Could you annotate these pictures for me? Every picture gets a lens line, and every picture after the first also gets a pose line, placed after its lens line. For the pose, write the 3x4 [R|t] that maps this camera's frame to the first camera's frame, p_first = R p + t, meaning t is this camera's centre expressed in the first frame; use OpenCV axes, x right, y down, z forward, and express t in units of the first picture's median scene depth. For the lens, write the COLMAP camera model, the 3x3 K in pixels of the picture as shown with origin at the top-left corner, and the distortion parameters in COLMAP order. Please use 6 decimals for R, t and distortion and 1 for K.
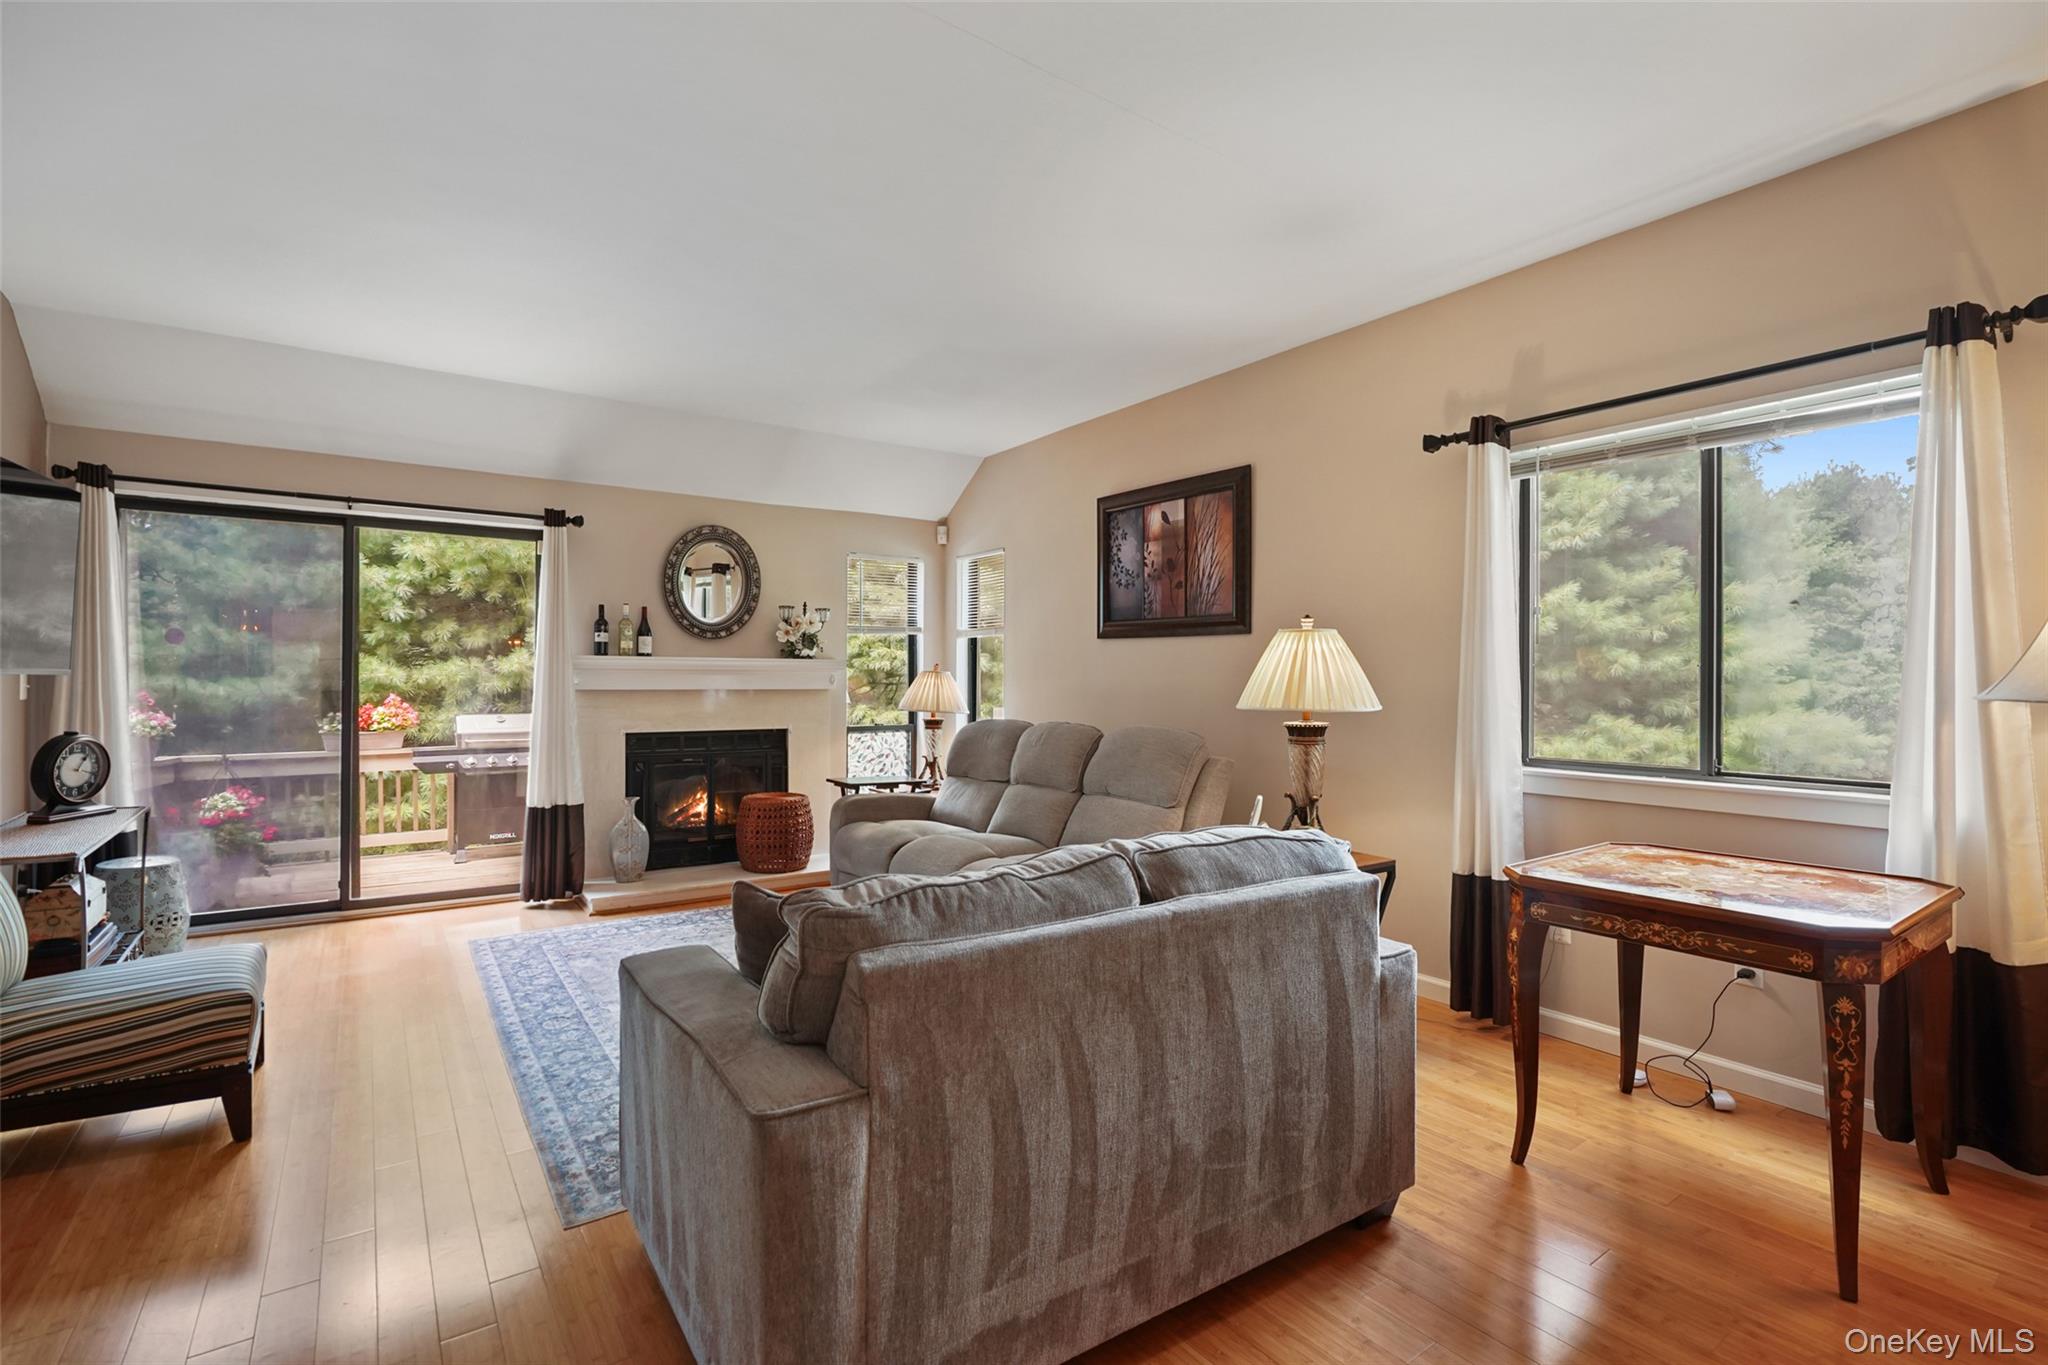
lens RADIAL K [[933.4, 0, 1014.9], [0, 933.4, 673.1], [0, 0, 1]] dist [-0.011432, 0.002870]
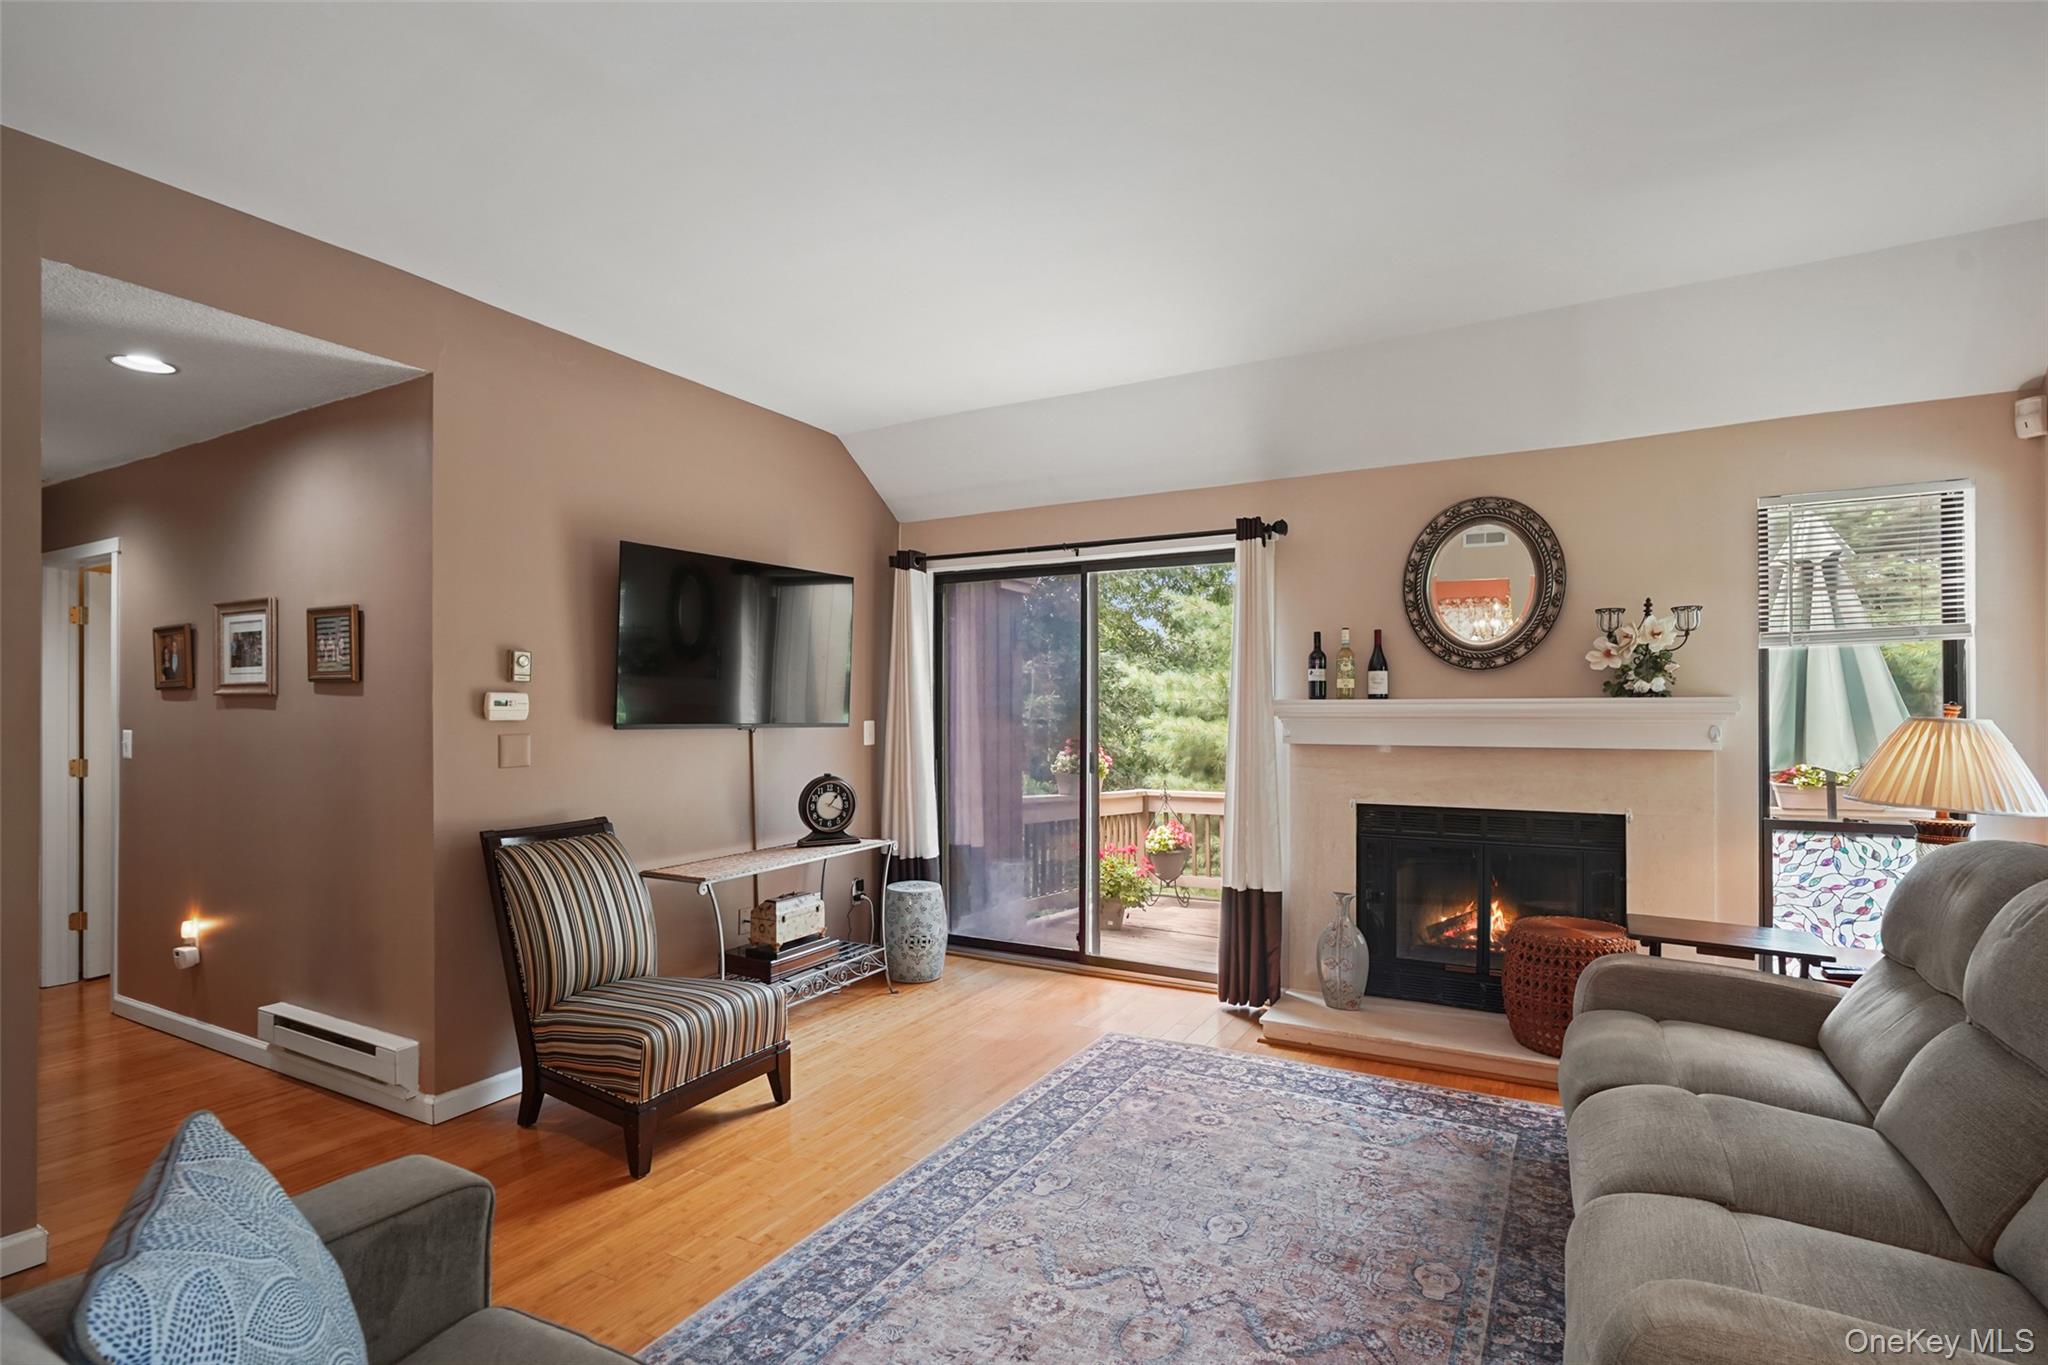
lens RADIAL K [[1004.9, 0, 1025.7], [0, 1004.9, 698.1], [0, 0, 1]] dist [-0.000245, -0.000096]
pose [[0.433473, -0.014639, -0.901048, 0.195740], [0.009798, 0.999886, -0.011531, -0.012804], [0.901113, -0.003831, 0.433567, 0.440813]]
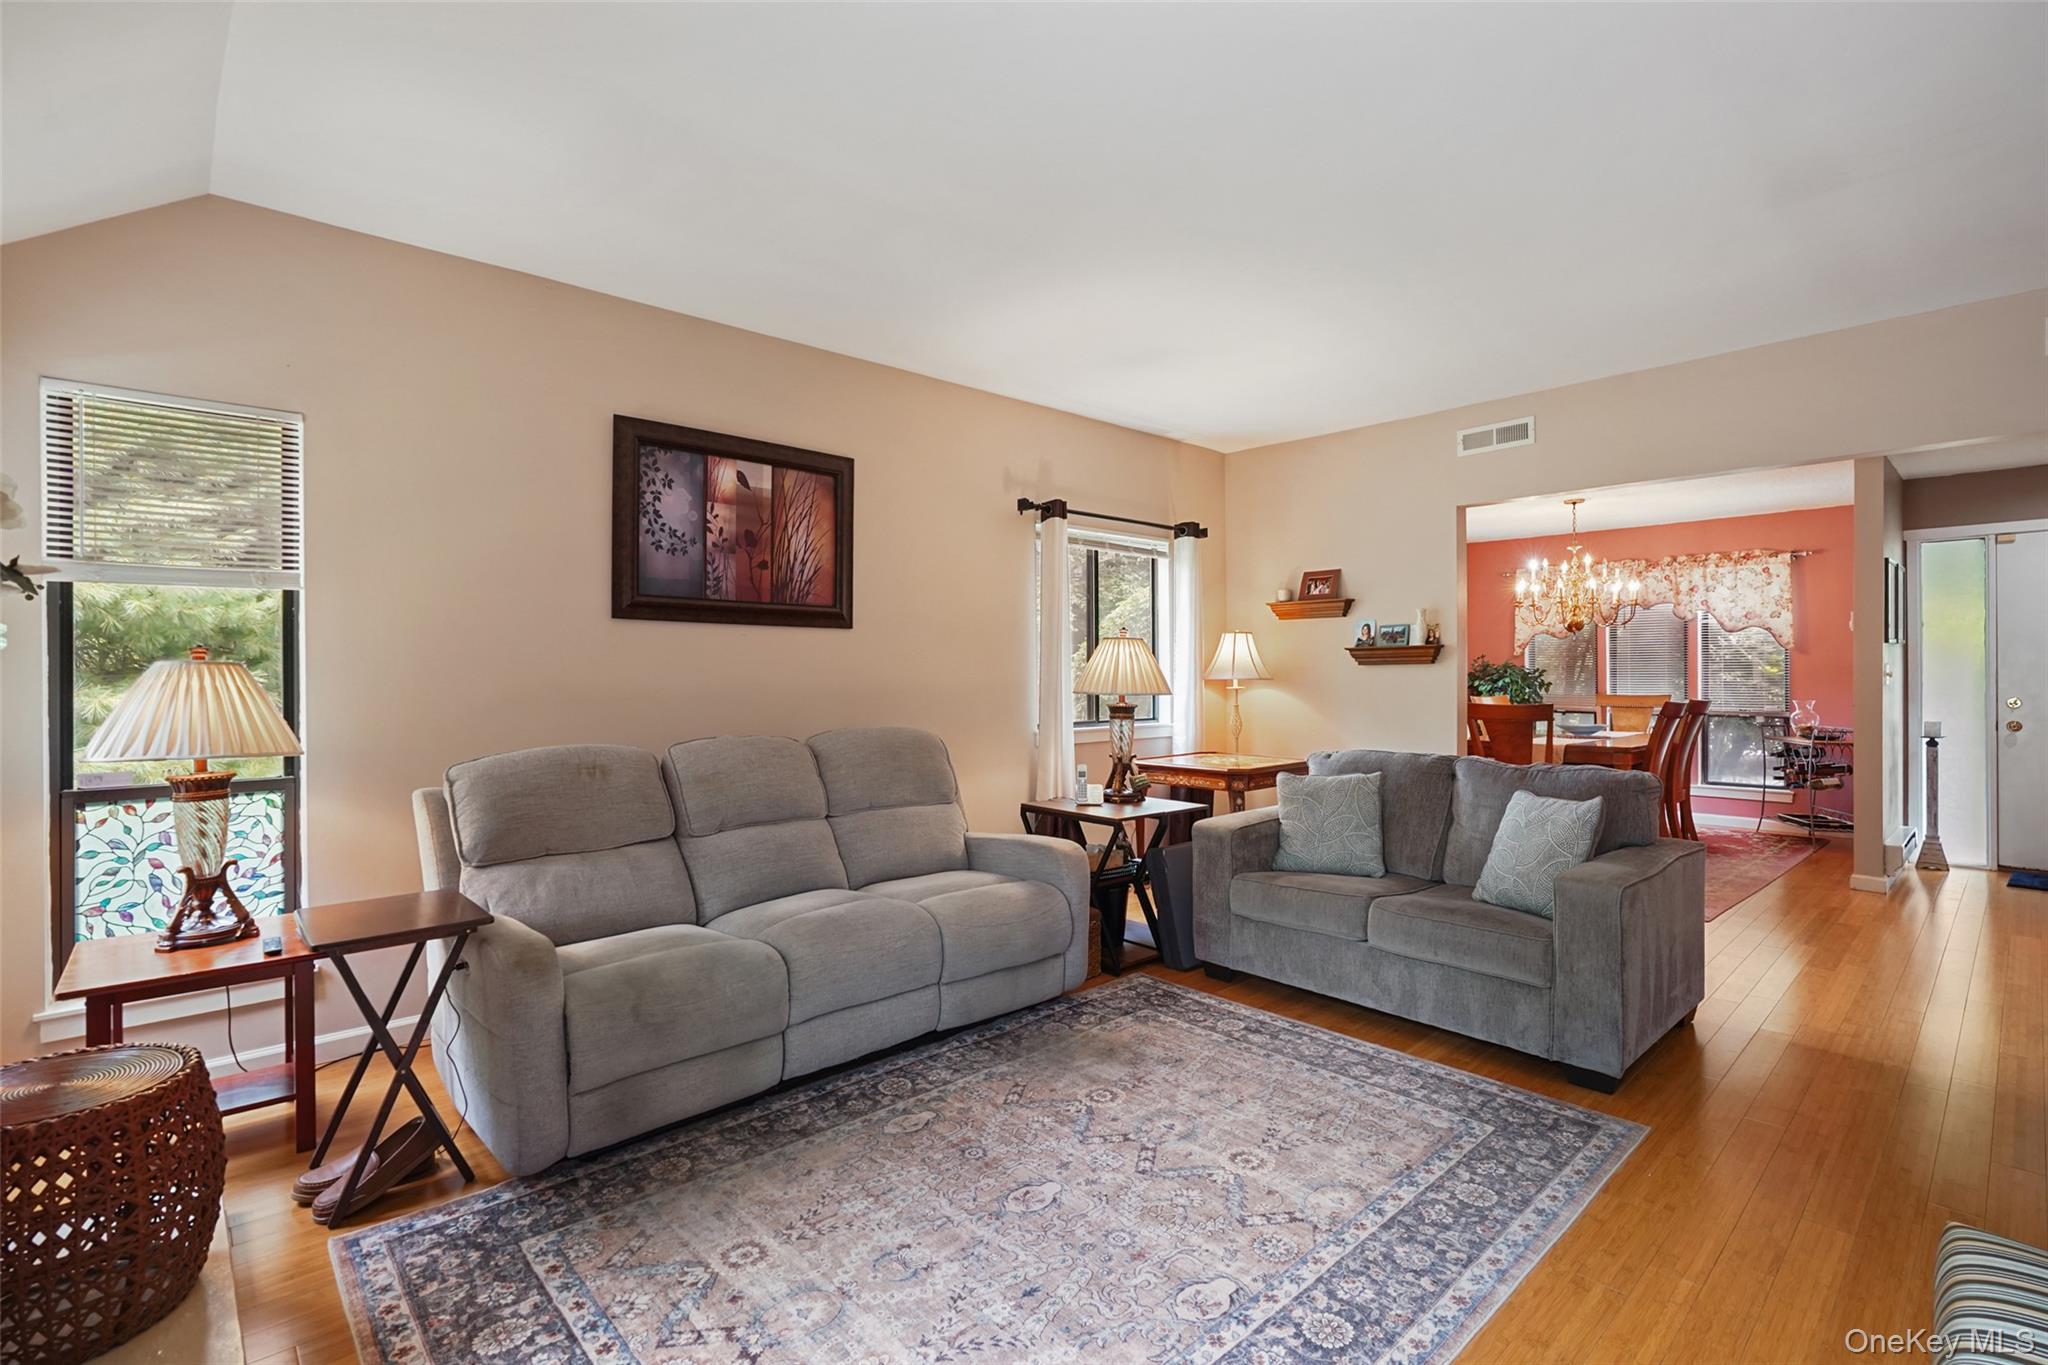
lens RADIAL K [[933.4, 0, 1019.8], [0, 933.4, 673.1], [0, 0, 1]] dist [-0.011432, 0.002870]
pose [[-0.122229, -0.004482, 0.992492, -0.649582], [-0.002780, 0.999987, 0.004174, 0.000354], [-0.992498, -0.002249, -0.122240, 0.808818]]
